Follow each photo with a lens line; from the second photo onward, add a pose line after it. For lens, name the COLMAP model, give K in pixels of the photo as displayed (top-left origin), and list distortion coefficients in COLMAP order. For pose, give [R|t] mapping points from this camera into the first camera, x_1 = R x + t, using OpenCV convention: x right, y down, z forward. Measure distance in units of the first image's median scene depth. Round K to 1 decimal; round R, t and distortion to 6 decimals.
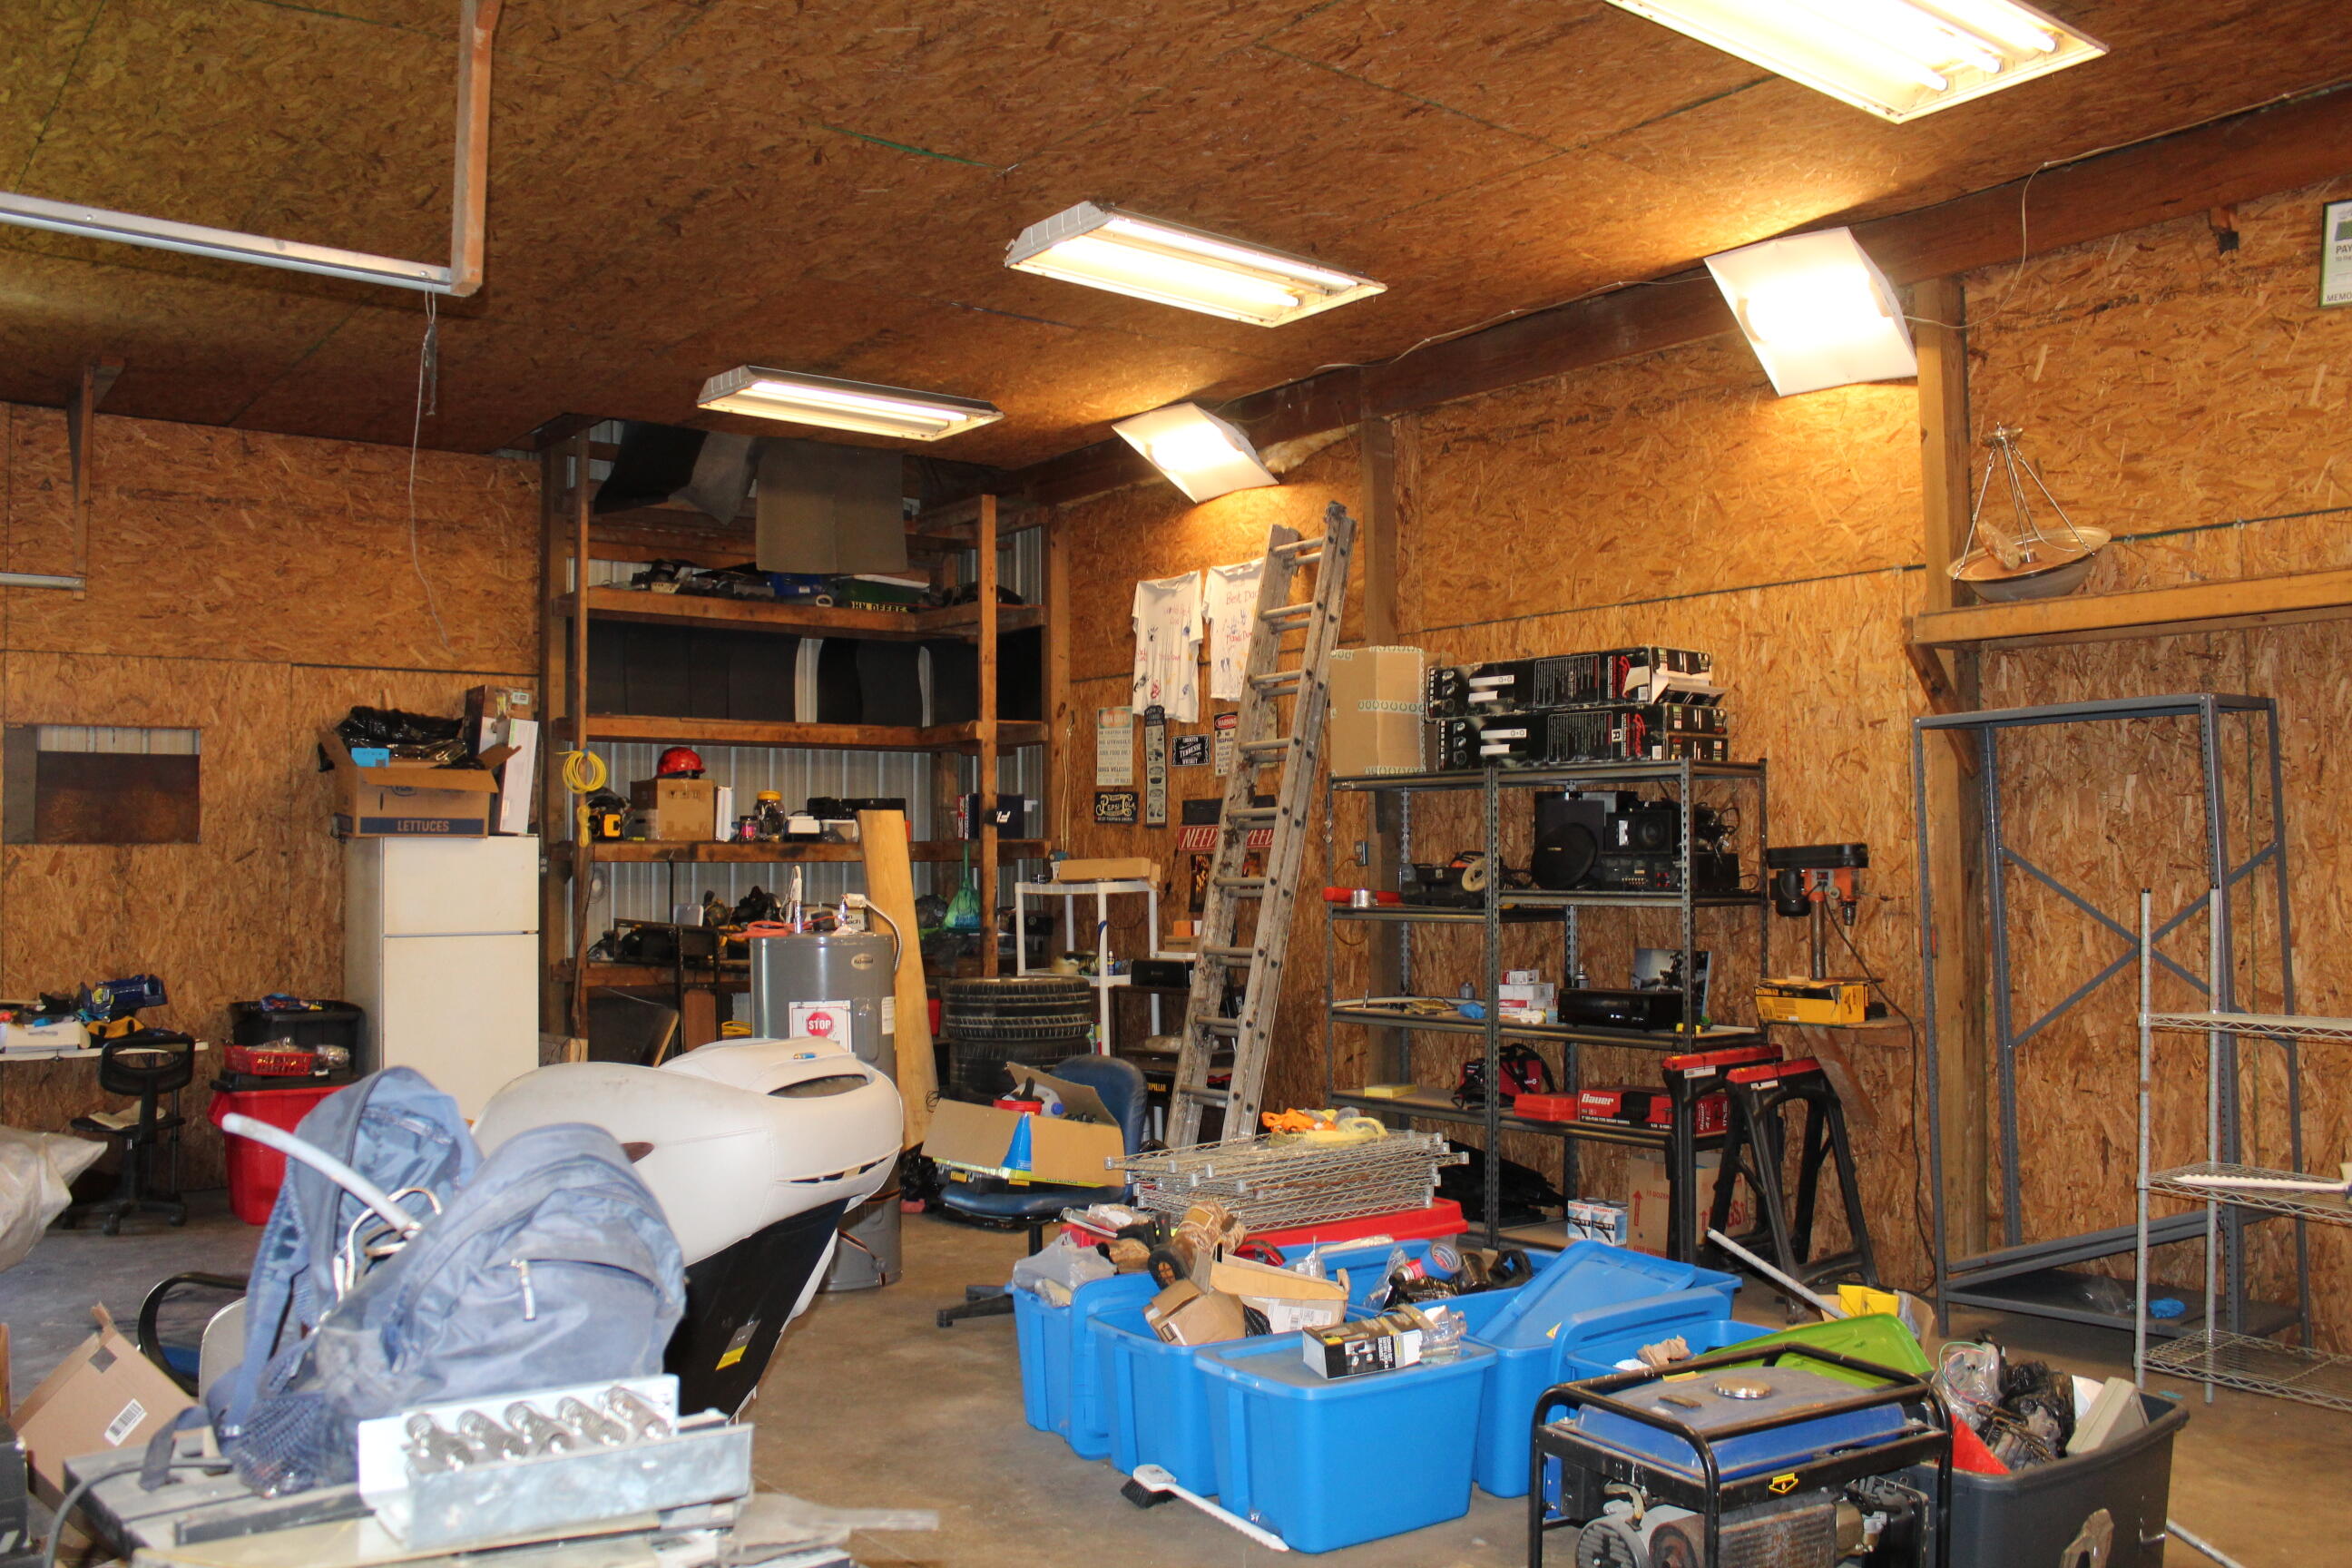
lens RADIAL K [[1949.1, 0, 1170.3], [0, 1949.1, 816.3], [0, 0, 1]] dist [-0.167811, 0.123489]
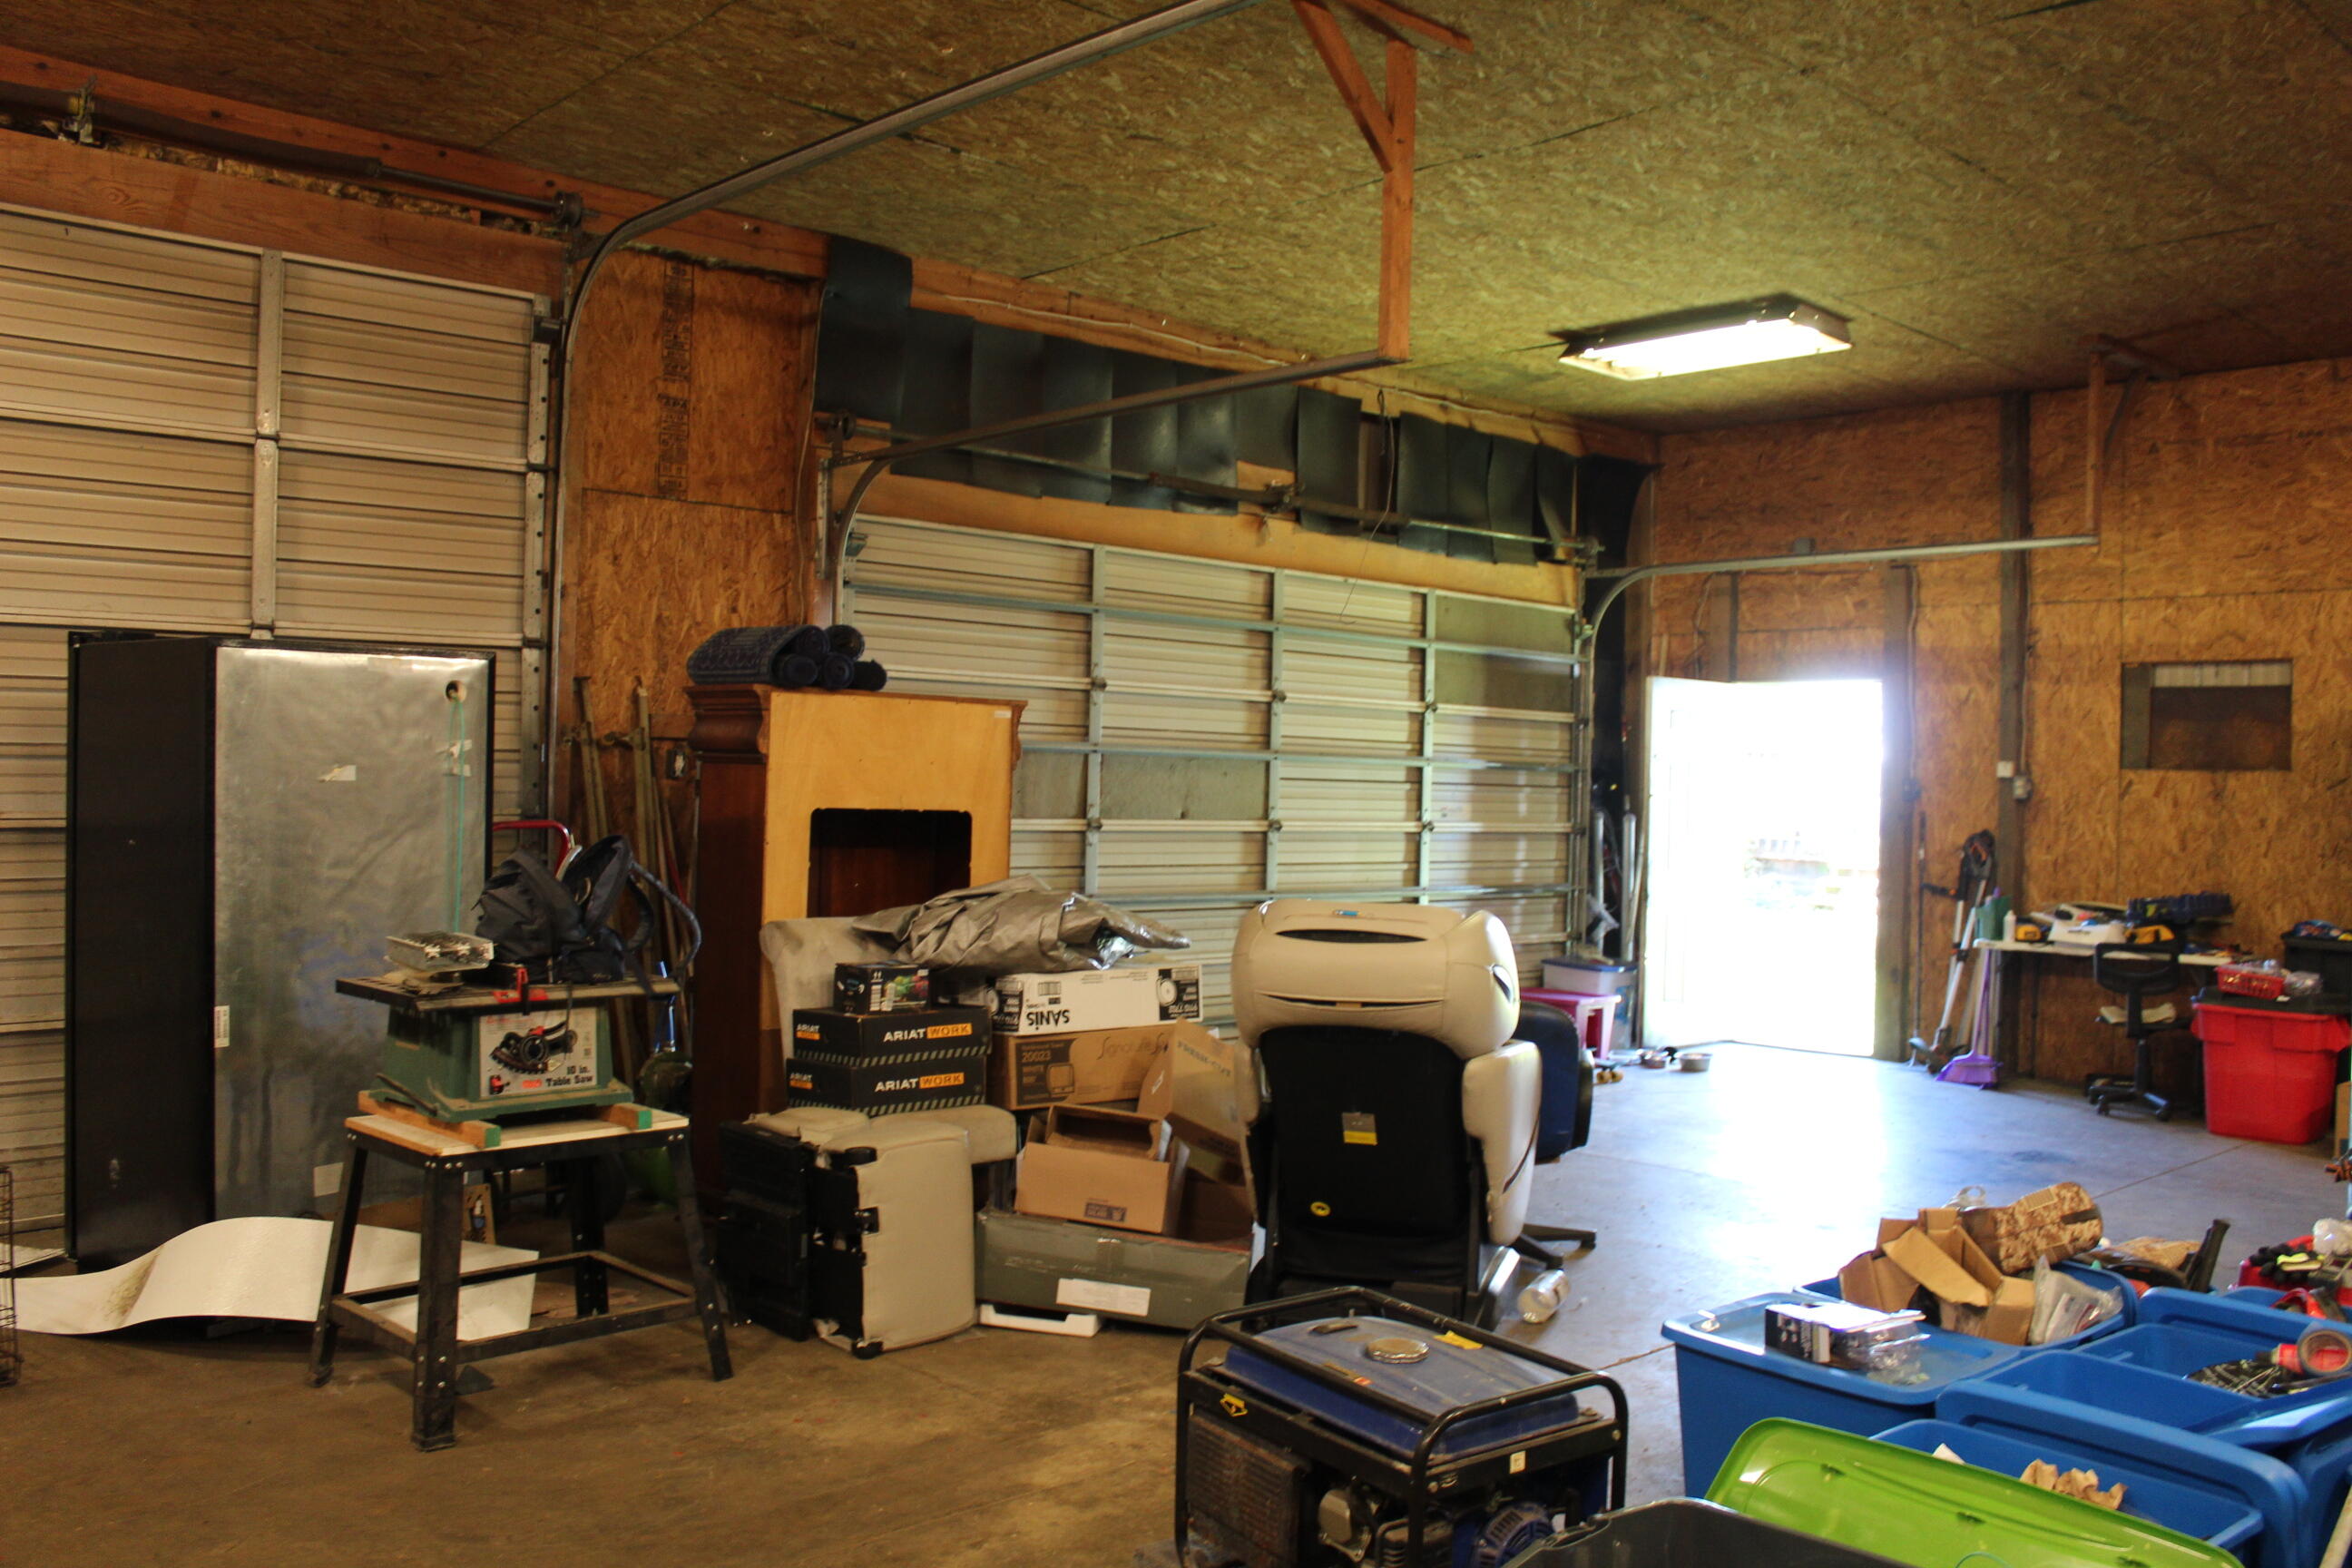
lens RADIAL K [[1949.1, 0, 1170.3], [0, 1949.1, 816.3], [0, 0, 1]] dist [-0.167811, 0.123489]
pose [[0.046666, 0.029963, -0.998461, 0.491581], [0.001234, 0.999548, 0.030054, 0.008119], [0.998910, -0.002635, 0.046608, 0.349177]]
